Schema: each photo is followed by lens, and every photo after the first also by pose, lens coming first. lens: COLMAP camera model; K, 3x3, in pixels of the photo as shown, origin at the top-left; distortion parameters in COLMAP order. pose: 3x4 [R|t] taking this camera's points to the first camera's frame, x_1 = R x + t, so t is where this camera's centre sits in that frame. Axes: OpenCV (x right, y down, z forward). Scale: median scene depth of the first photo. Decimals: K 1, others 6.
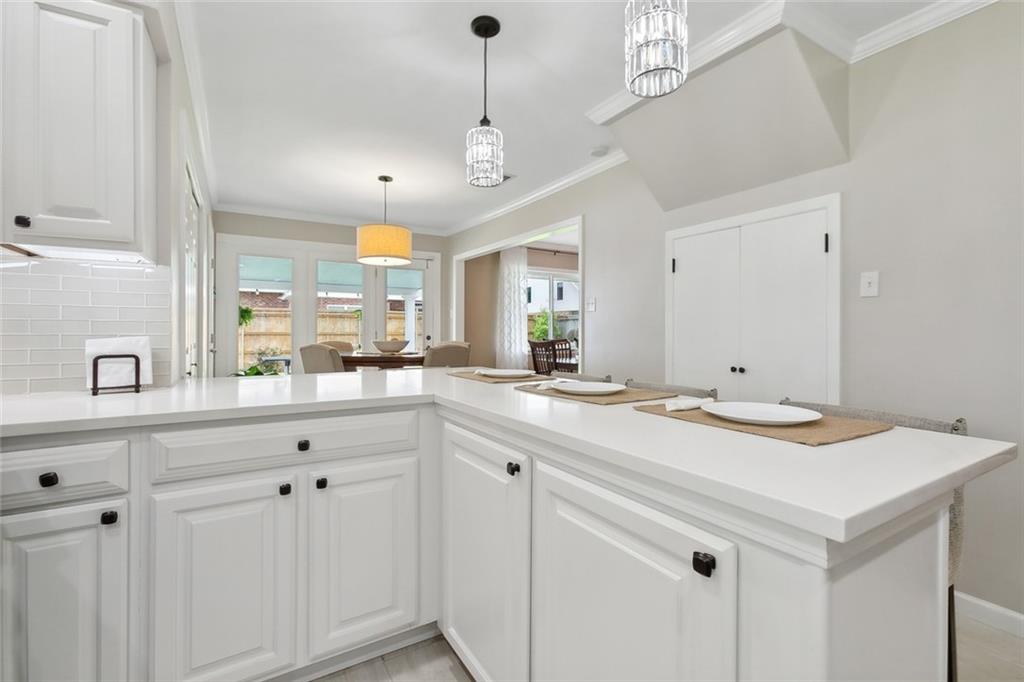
lens RADIAL K [[458.8, 0, 510.3], [0, 458.8, 334.1], [0, 0, 1]] dist [-0.002583, 0.000240]
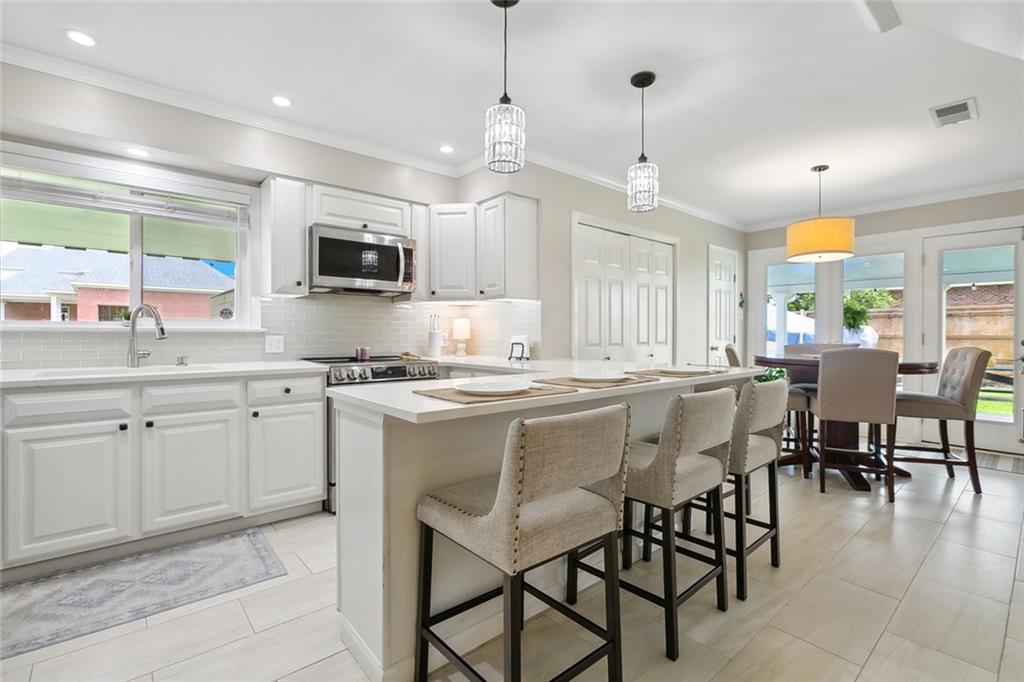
lens RADIAL K [[458.8, 0, 512.3], [0, 458.8, 335.1], [0, 0, 1]] dist [-0.002583, 0.000240]
pose [[0.162063, -0.000288, -0.986780, 0.547932], [-0.005754, 0.999983, -0.001237, 0.003127], [0.986764, 0.005878, 0.162058, 0.246874]]
